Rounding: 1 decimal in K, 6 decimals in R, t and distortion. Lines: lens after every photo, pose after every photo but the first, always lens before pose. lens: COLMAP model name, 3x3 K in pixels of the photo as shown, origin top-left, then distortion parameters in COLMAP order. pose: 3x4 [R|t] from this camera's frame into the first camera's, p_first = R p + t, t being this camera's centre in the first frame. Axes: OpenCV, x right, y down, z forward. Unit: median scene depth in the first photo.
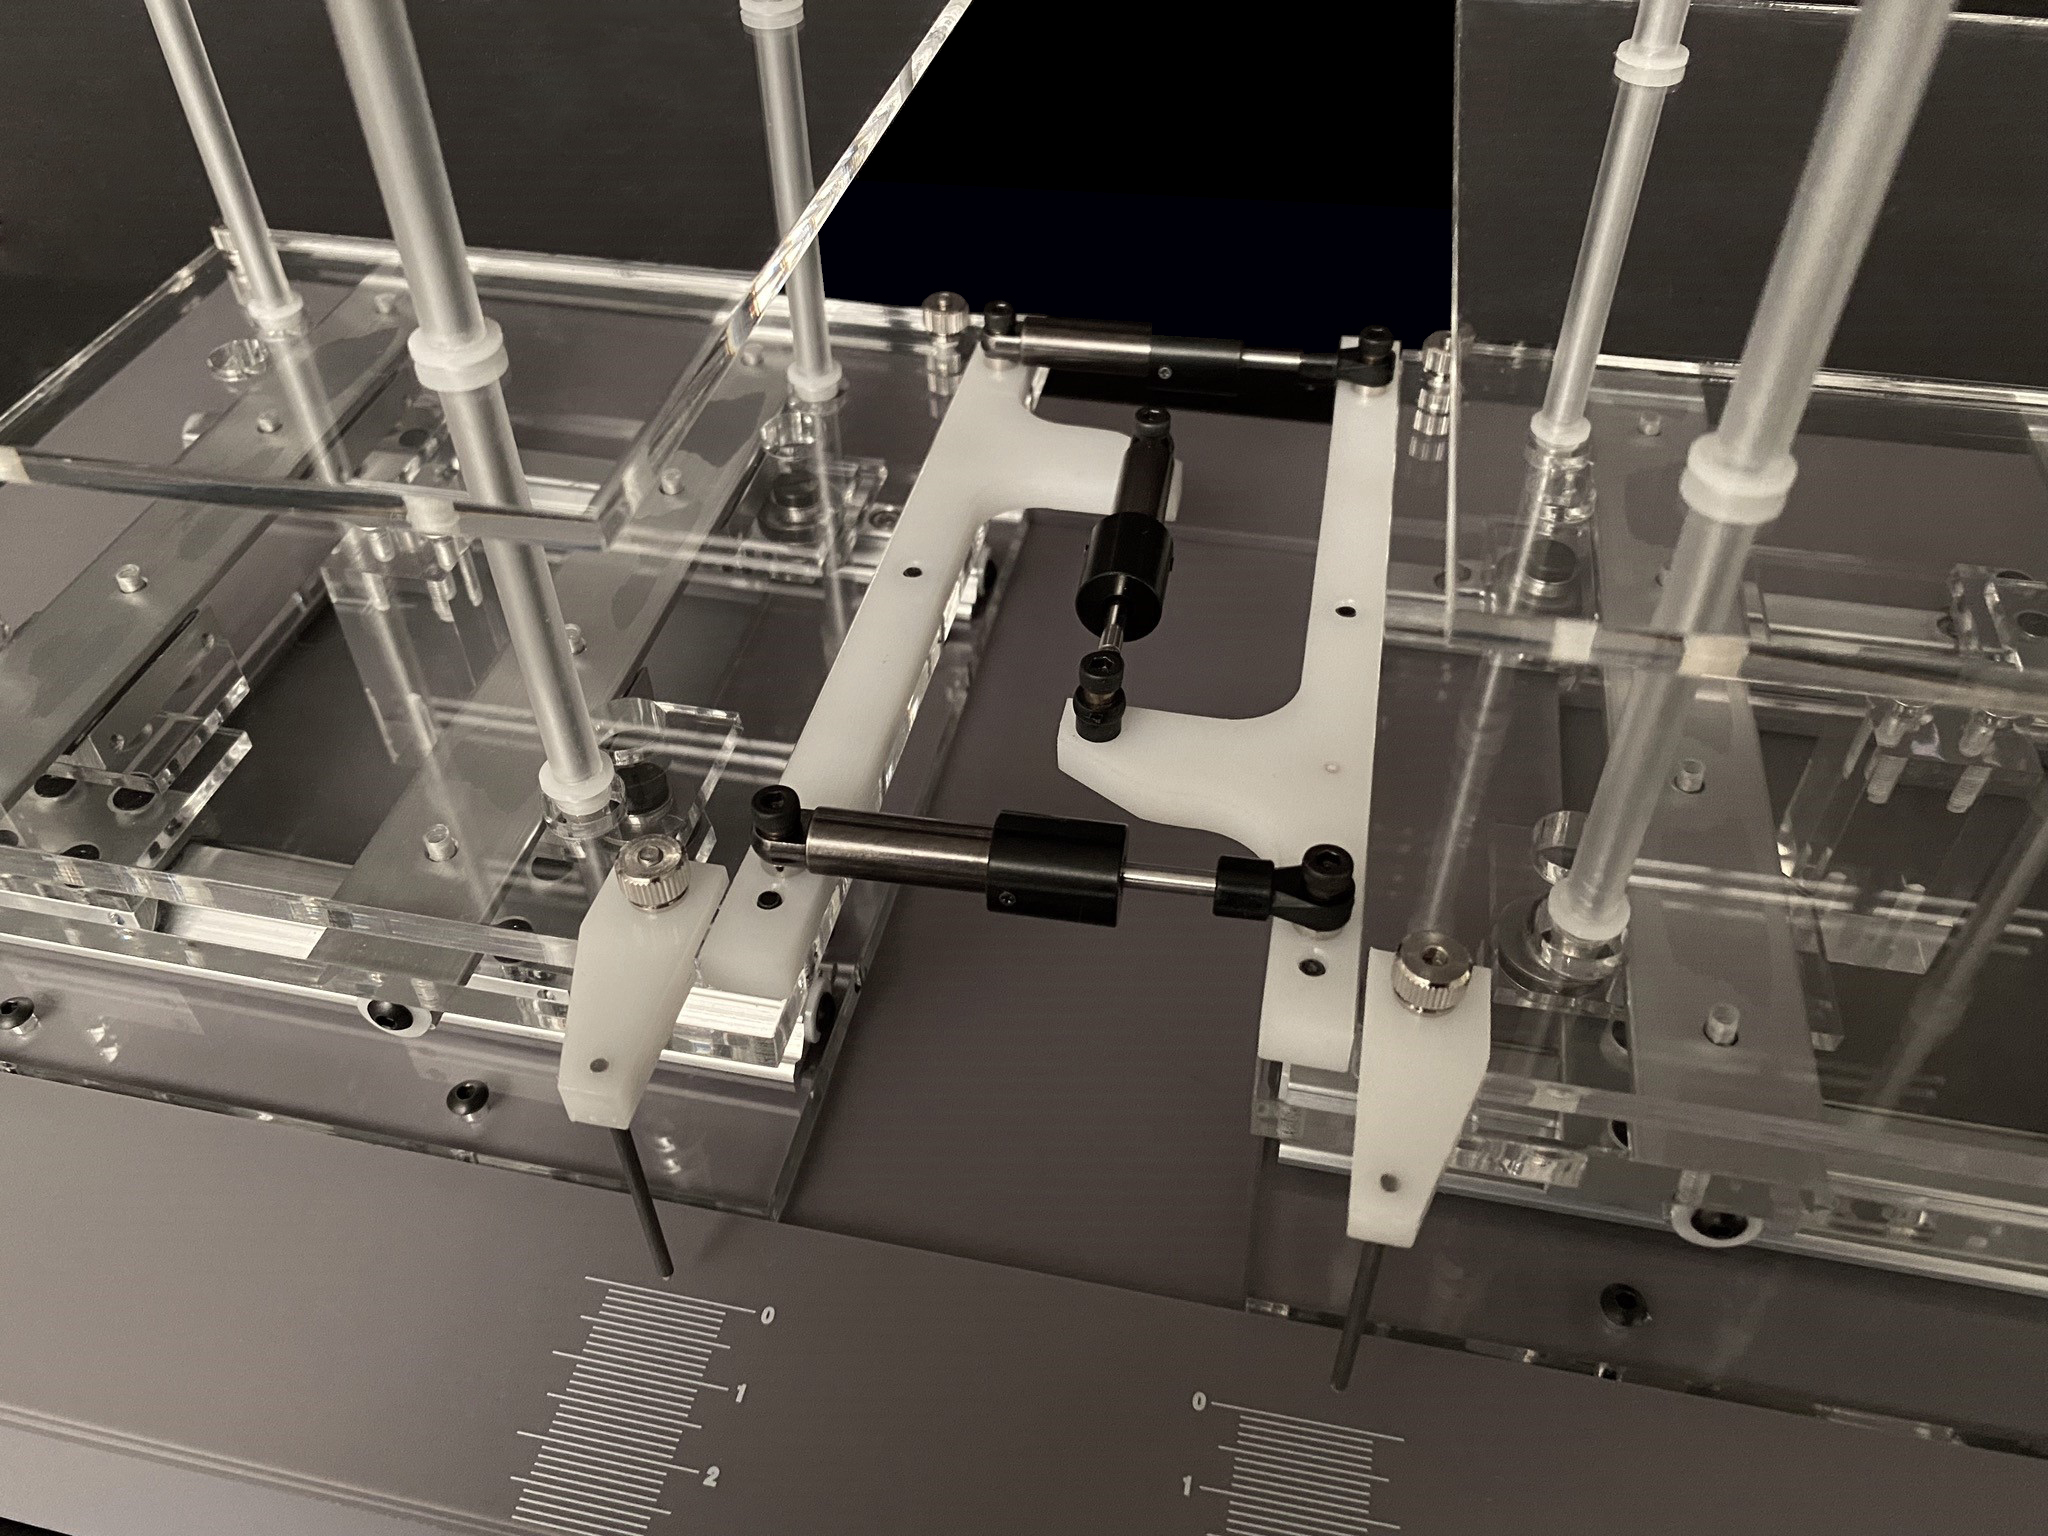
lens RADIAL K [[1591.0, 0, 1016.3], [0, 1591.0, 770.7], [0, 0, 1]] dist [0.012949, -0.001739]
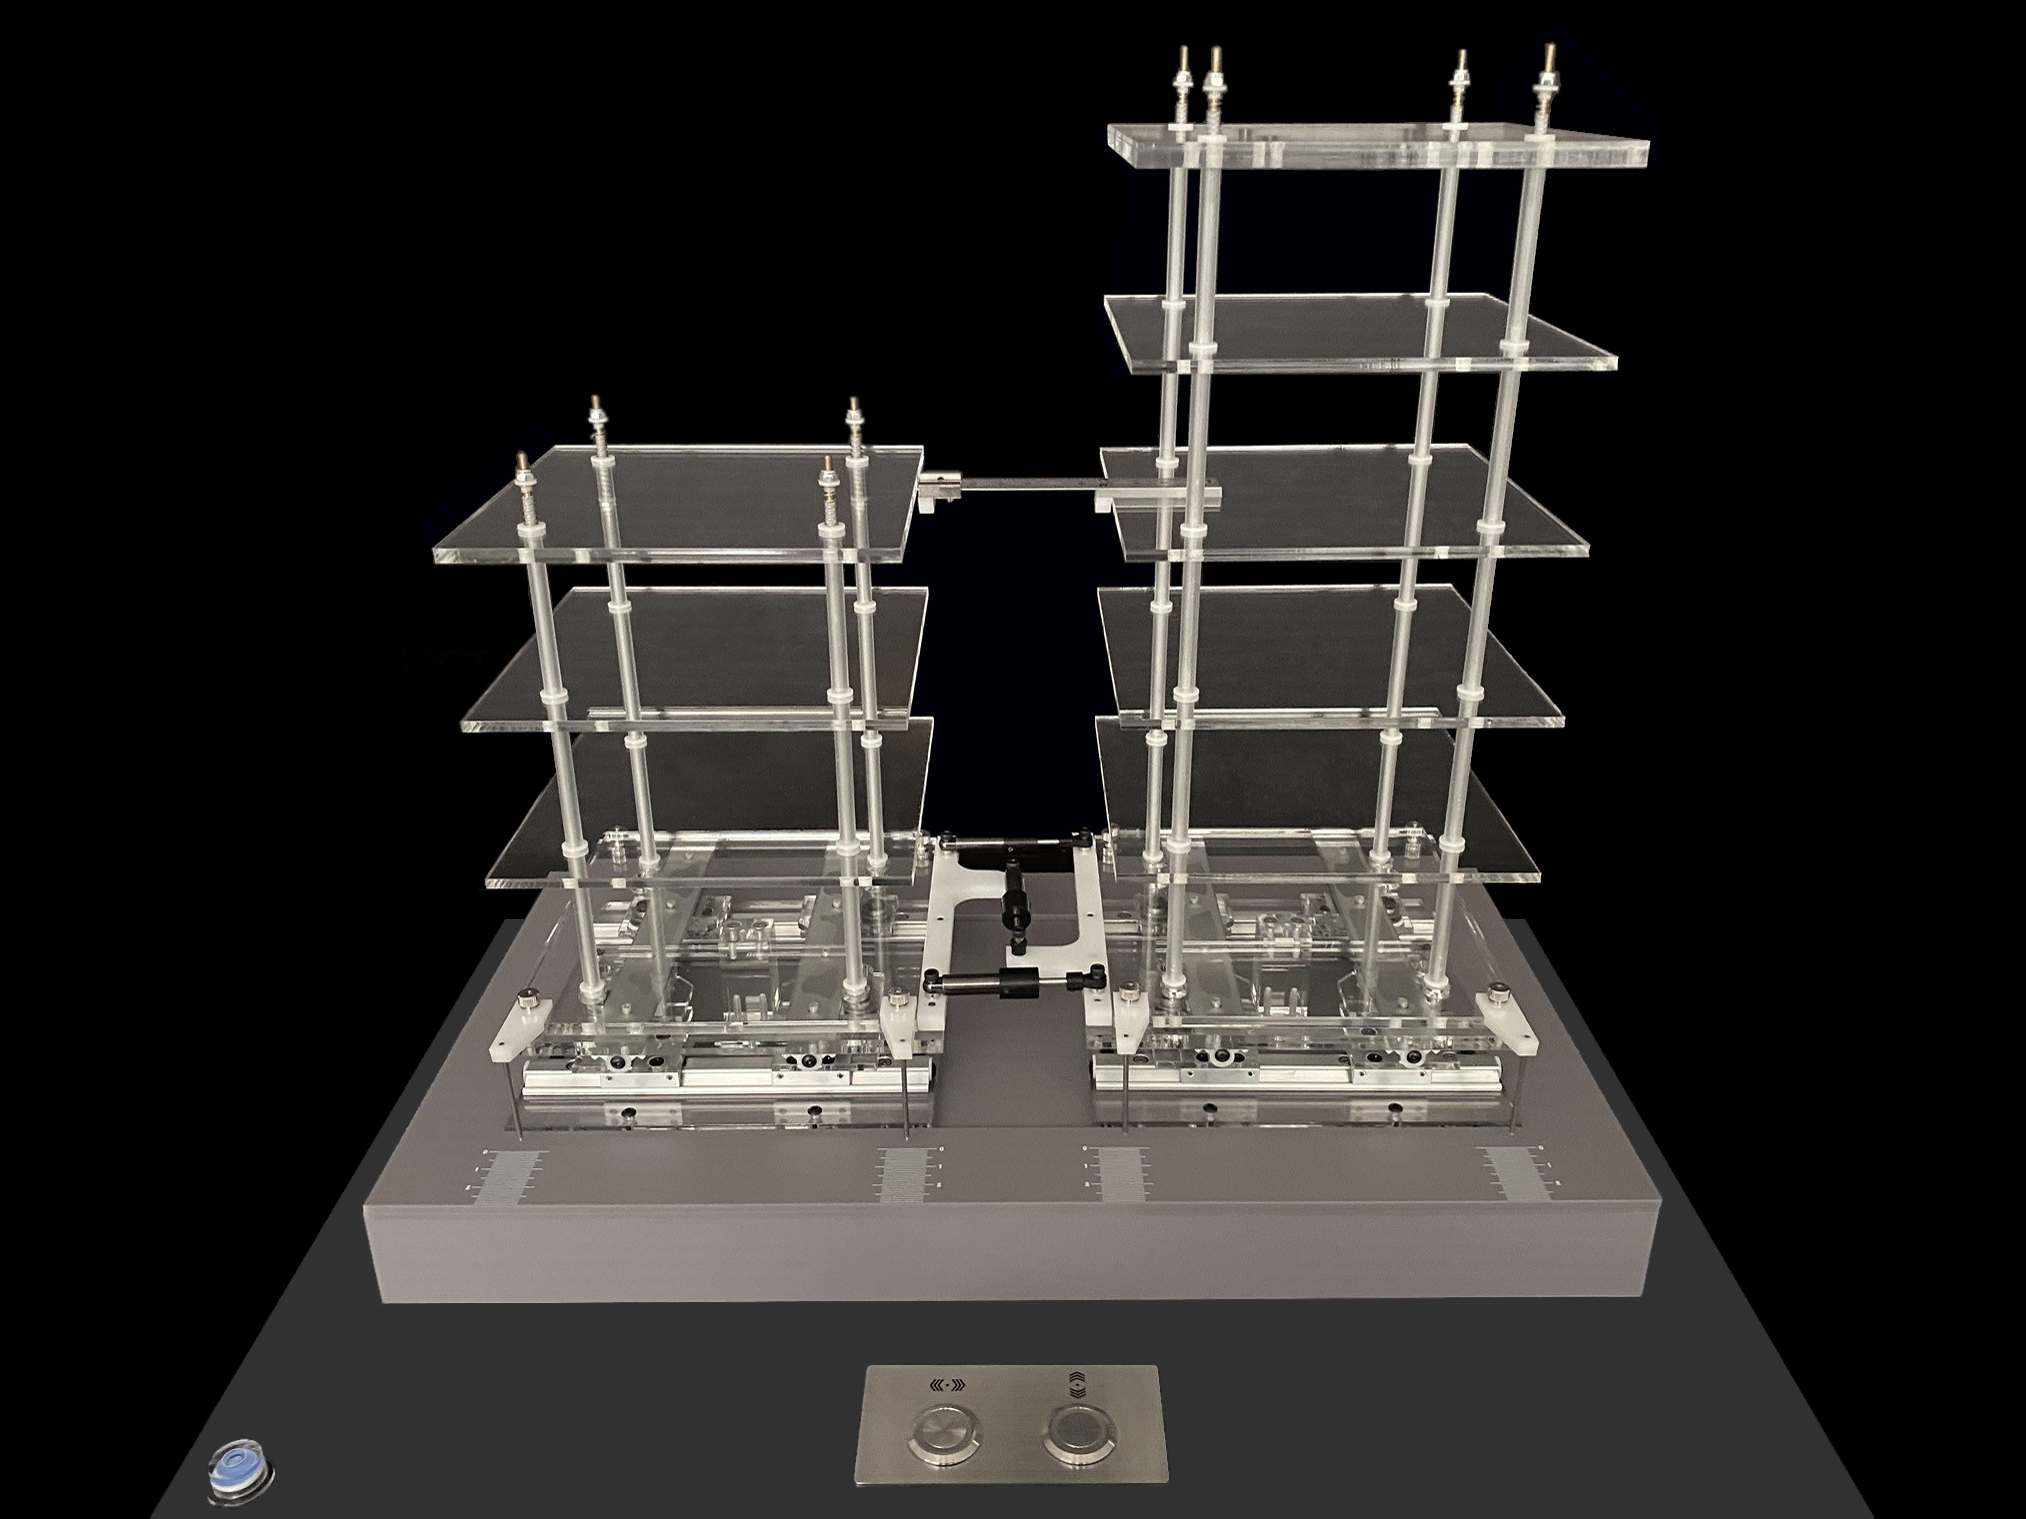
lens RADIAL K [[1573.9, 0, 1012.9], [0, 1573.9, 760.5], [0, 0, 1]] dist [0.012949, -0.001739]
pose [[0.979063, -0.072267, 0.190296, -0.420680], [0.133920, 0.932724, -0.334800, 0.528911], [-0.153299, 0.353275, 0.922874, -1.596597]]
